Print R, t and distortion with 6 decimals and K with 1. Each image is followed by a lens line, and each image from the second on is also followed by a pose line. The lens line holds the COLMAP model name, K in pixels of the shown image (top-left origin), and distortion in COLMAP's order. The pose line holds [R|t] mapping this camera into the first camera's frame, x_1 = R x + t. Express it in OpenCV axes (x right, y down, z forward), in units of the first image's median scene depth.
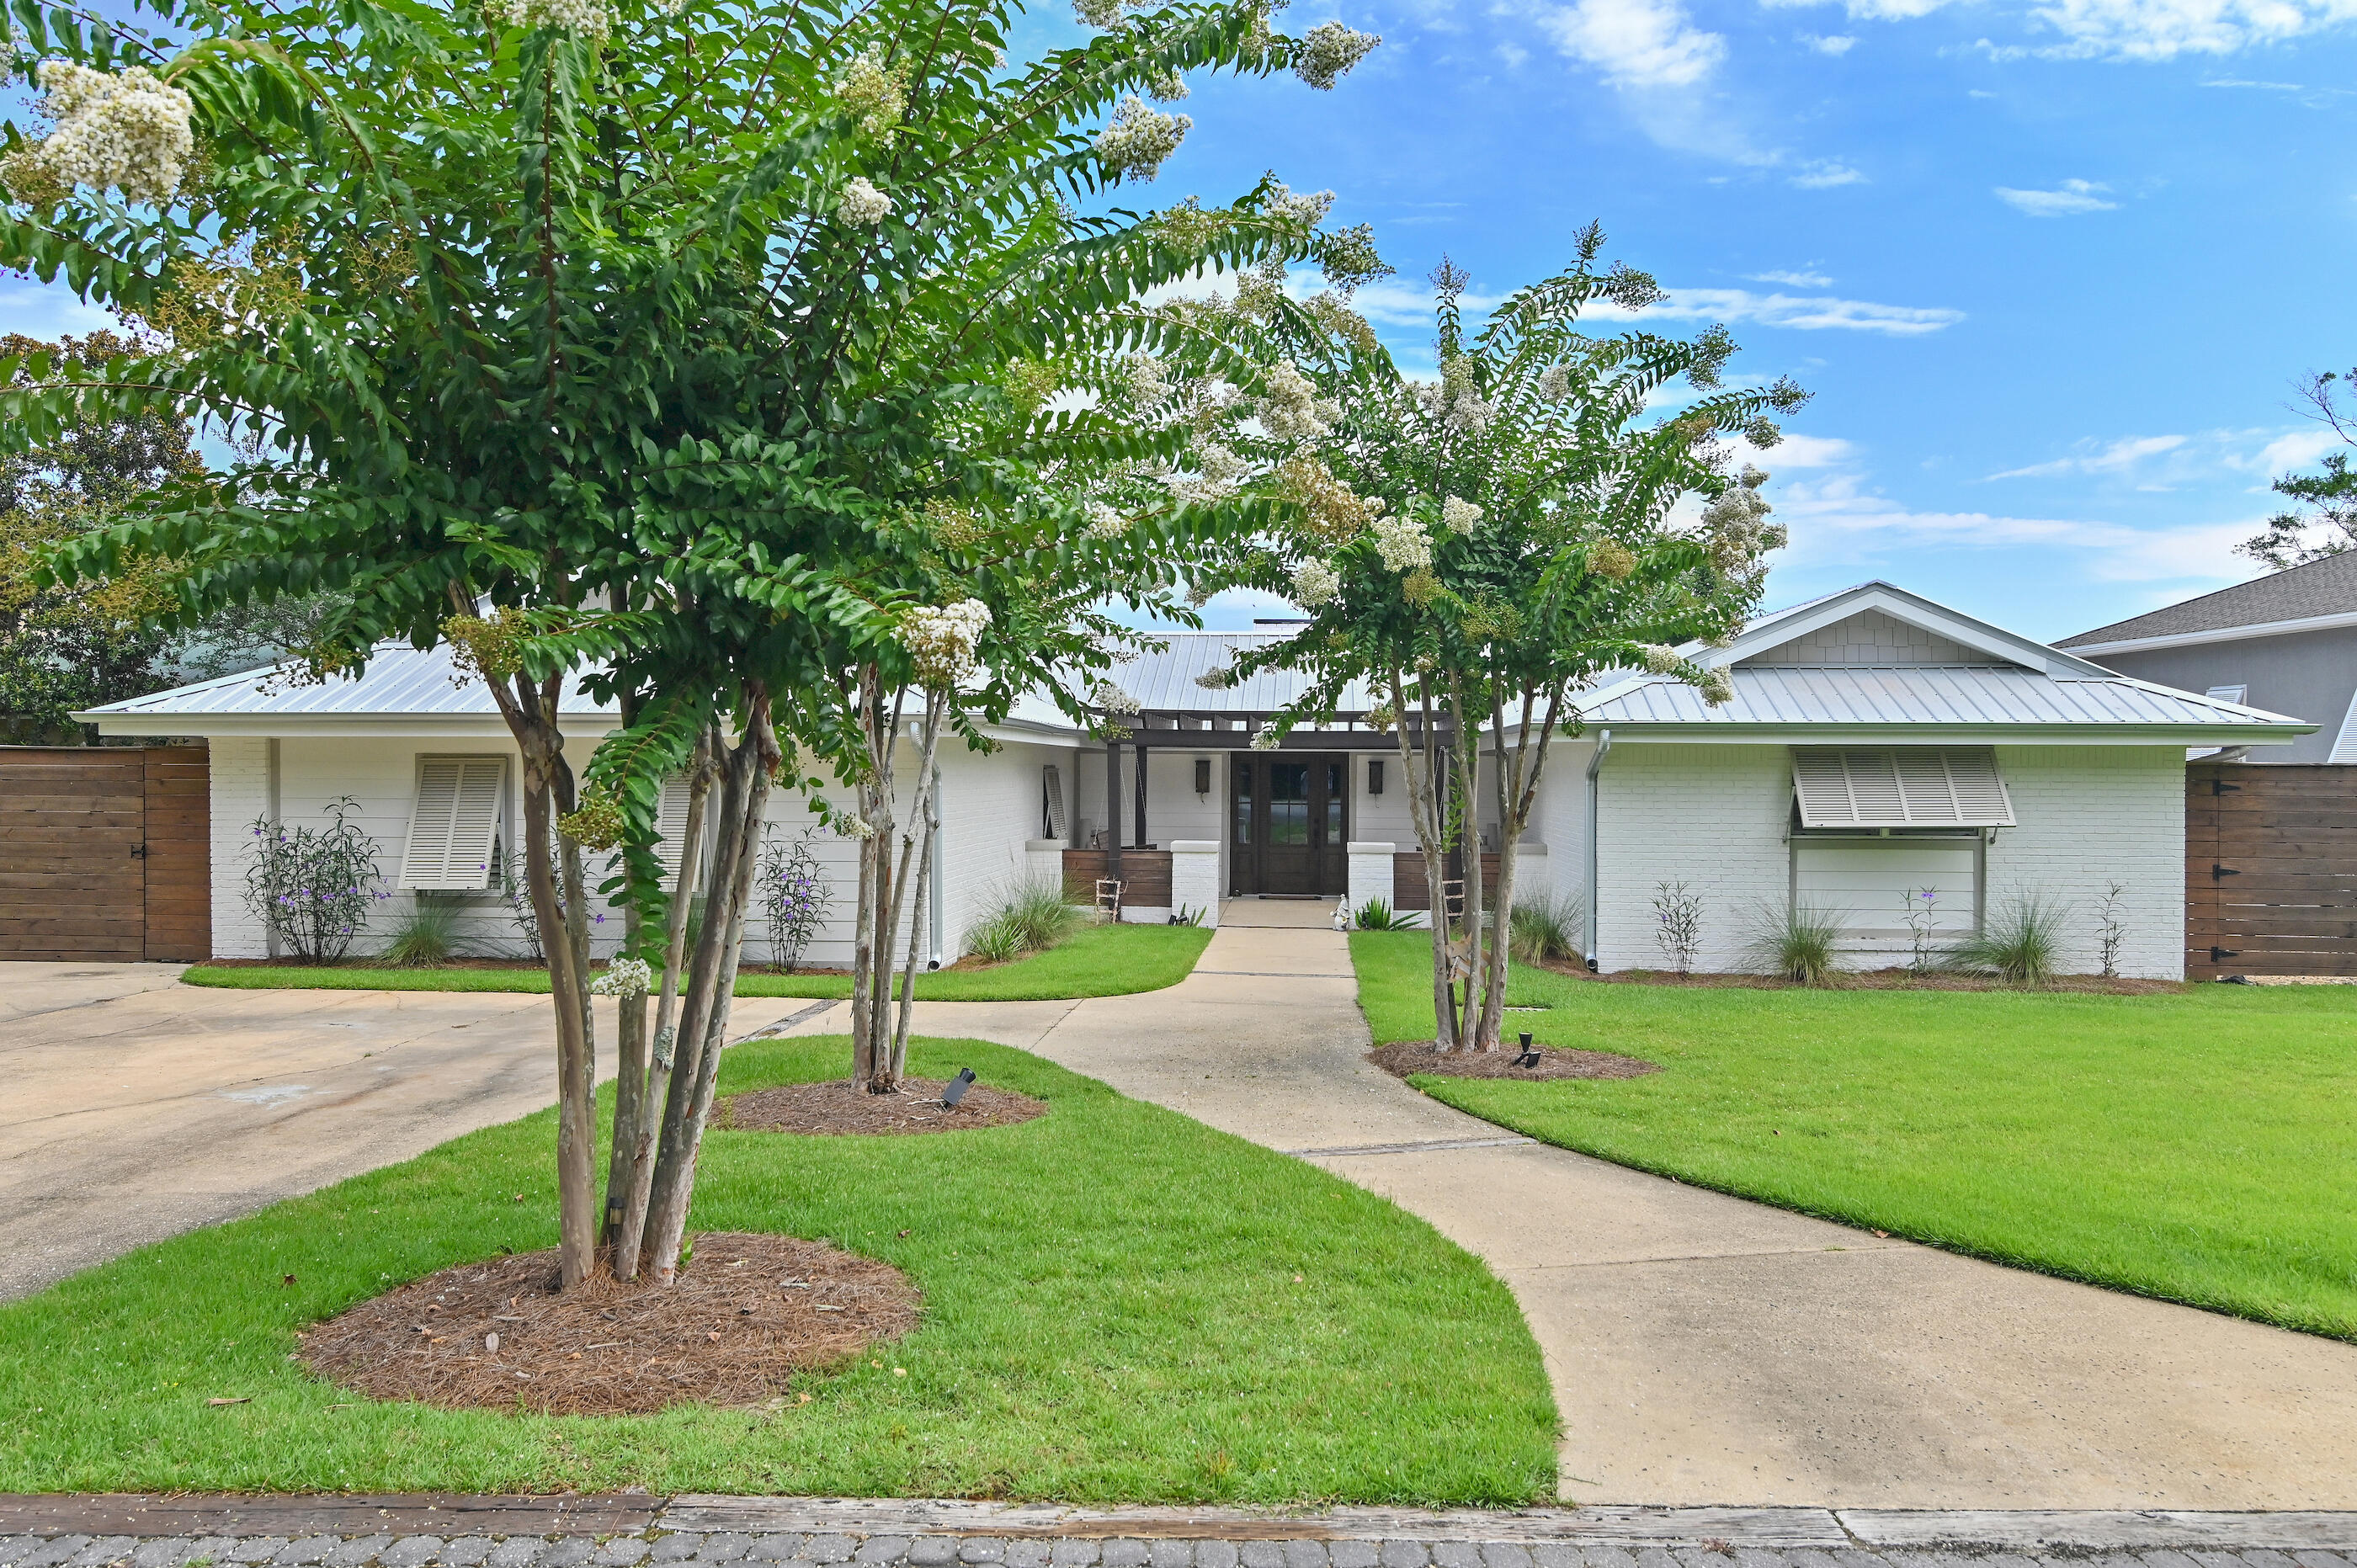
lens RADIAL K [[1829.4, 0, 1175.3], [0, 1829.4, 783.5], [0, 0, 1]] dist [0.013129, 0.001260]
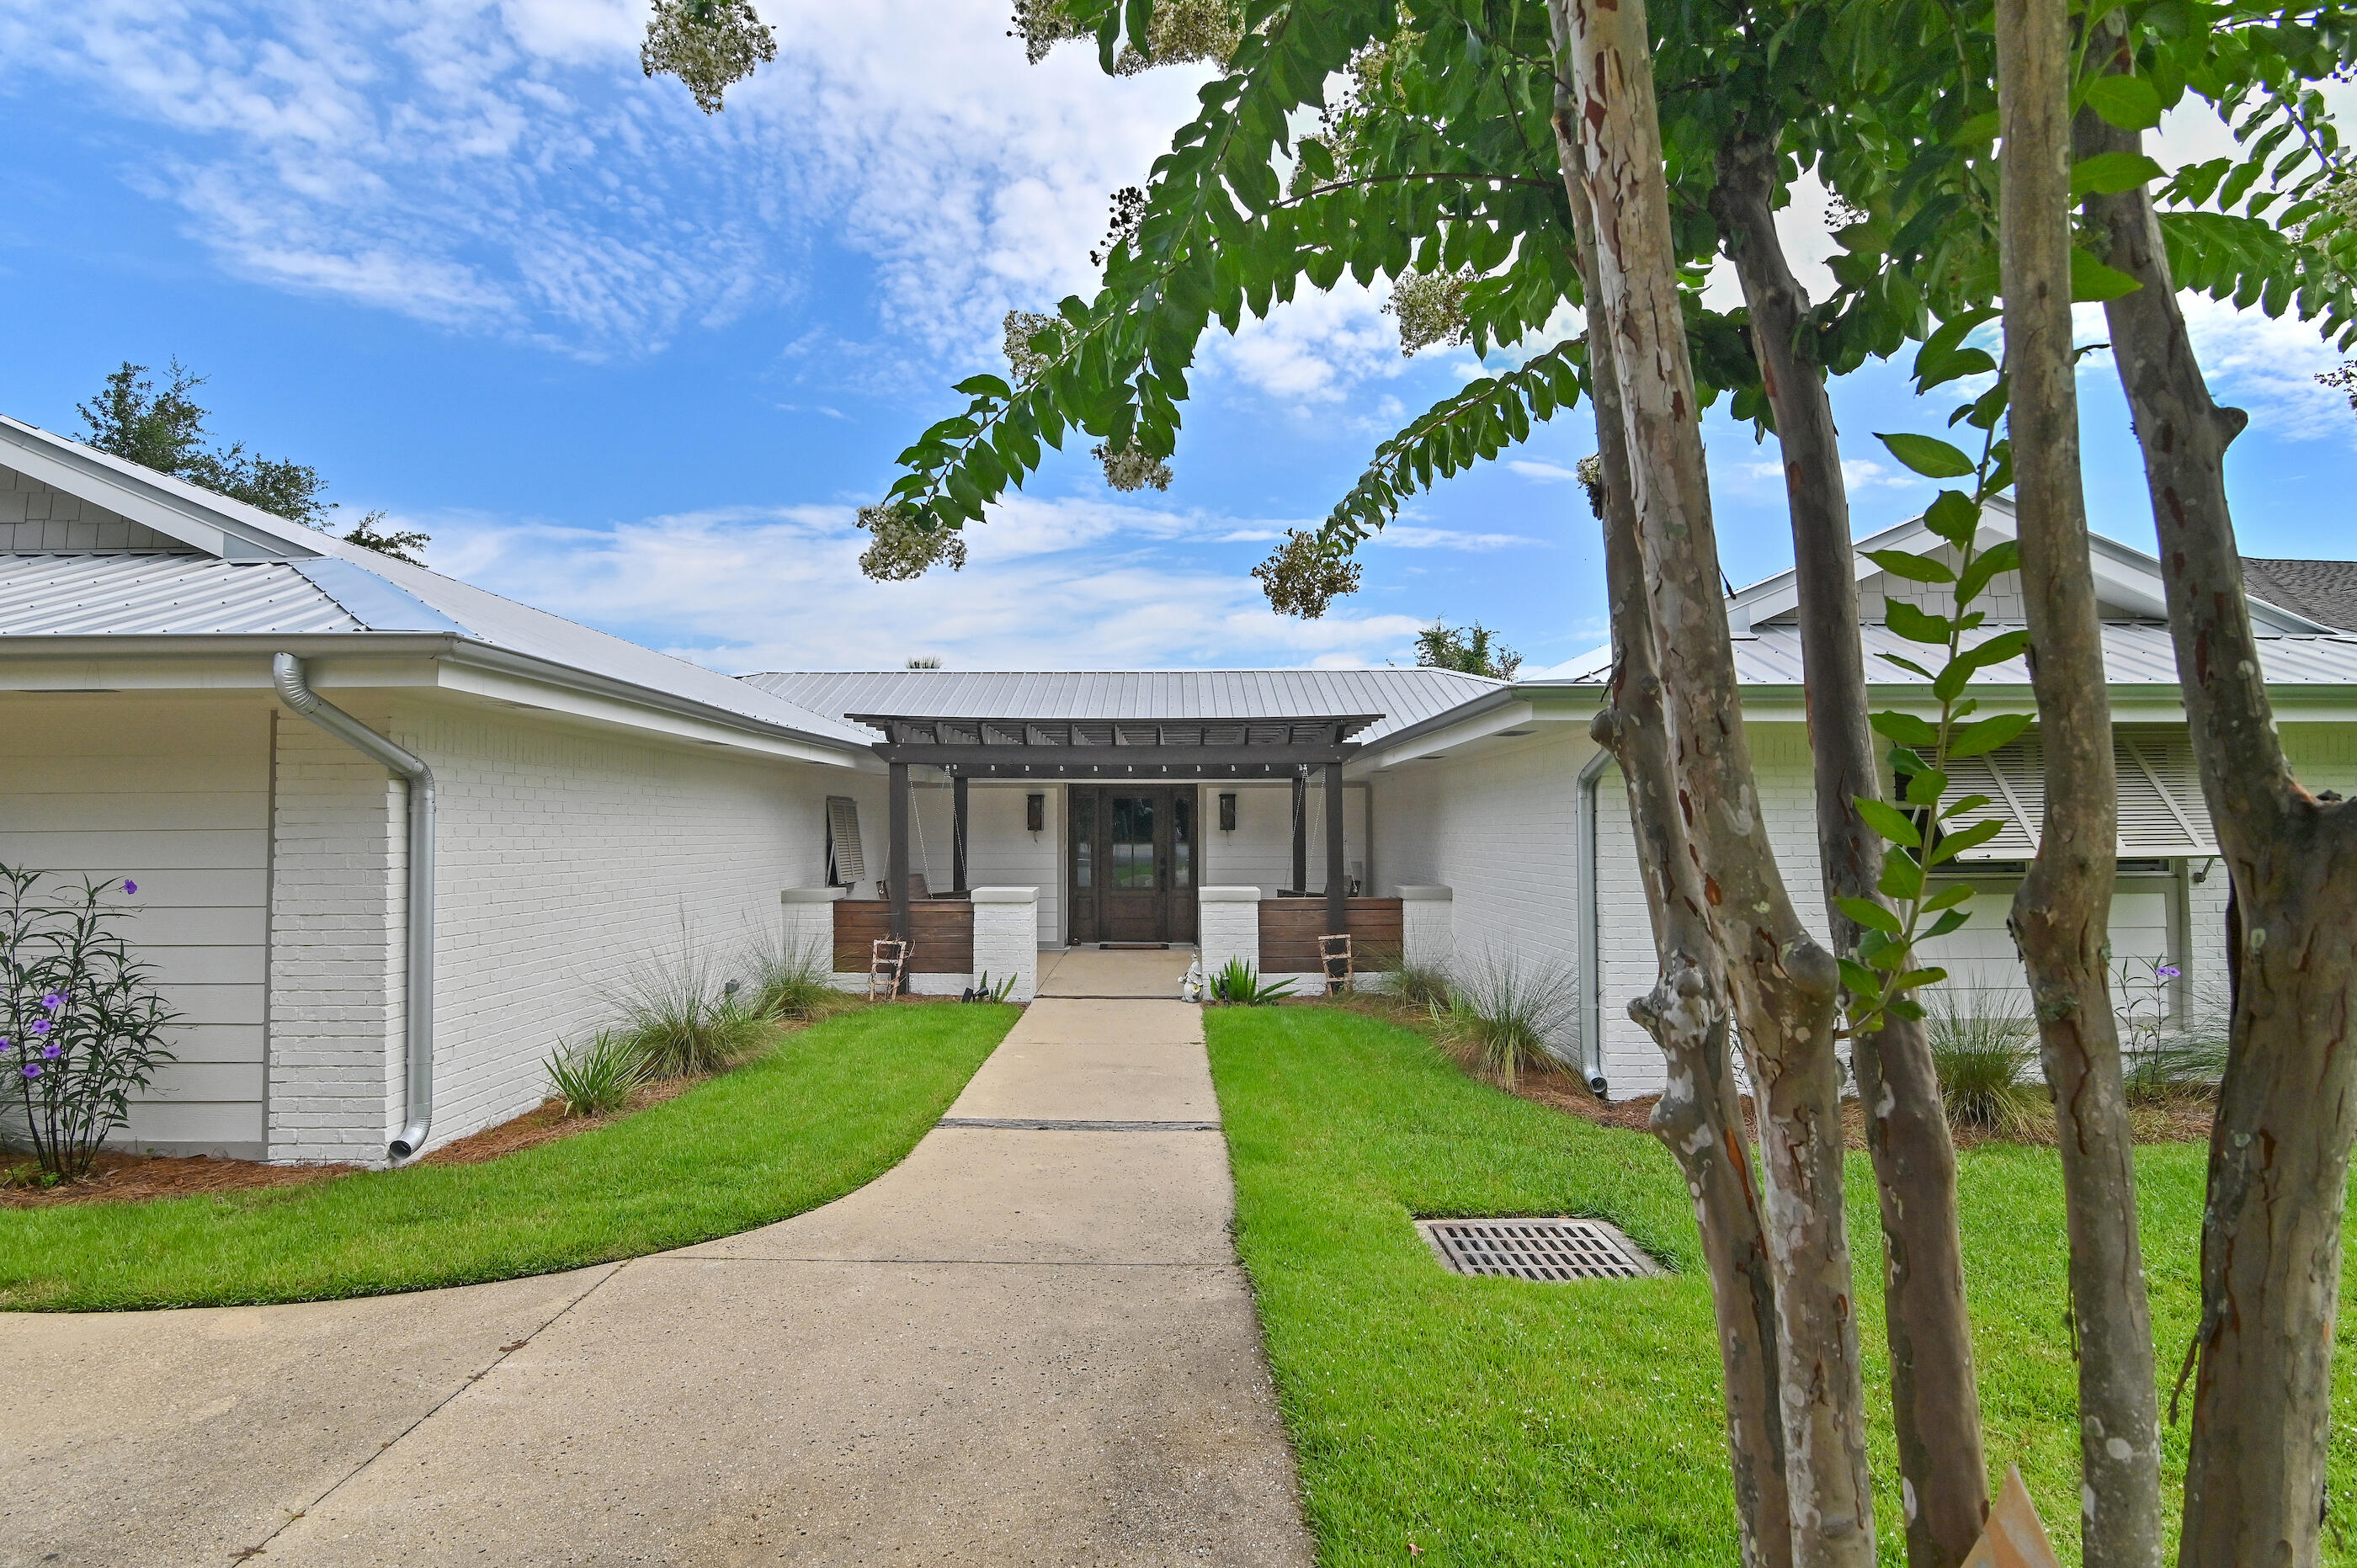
lens RADIAL K [[1147.2, 0, 1175.5], [0, 1147.2, 788.1], [0, 0, 1]] dist [0.017391, 0.000541]
pose [[0.996651, -0.005216, 0.081602, 0.043720], [0.008965, 0.998918, -0.045642, 0.011896], [-0.081275, 0.046221, 0.995619, 0.504568]]
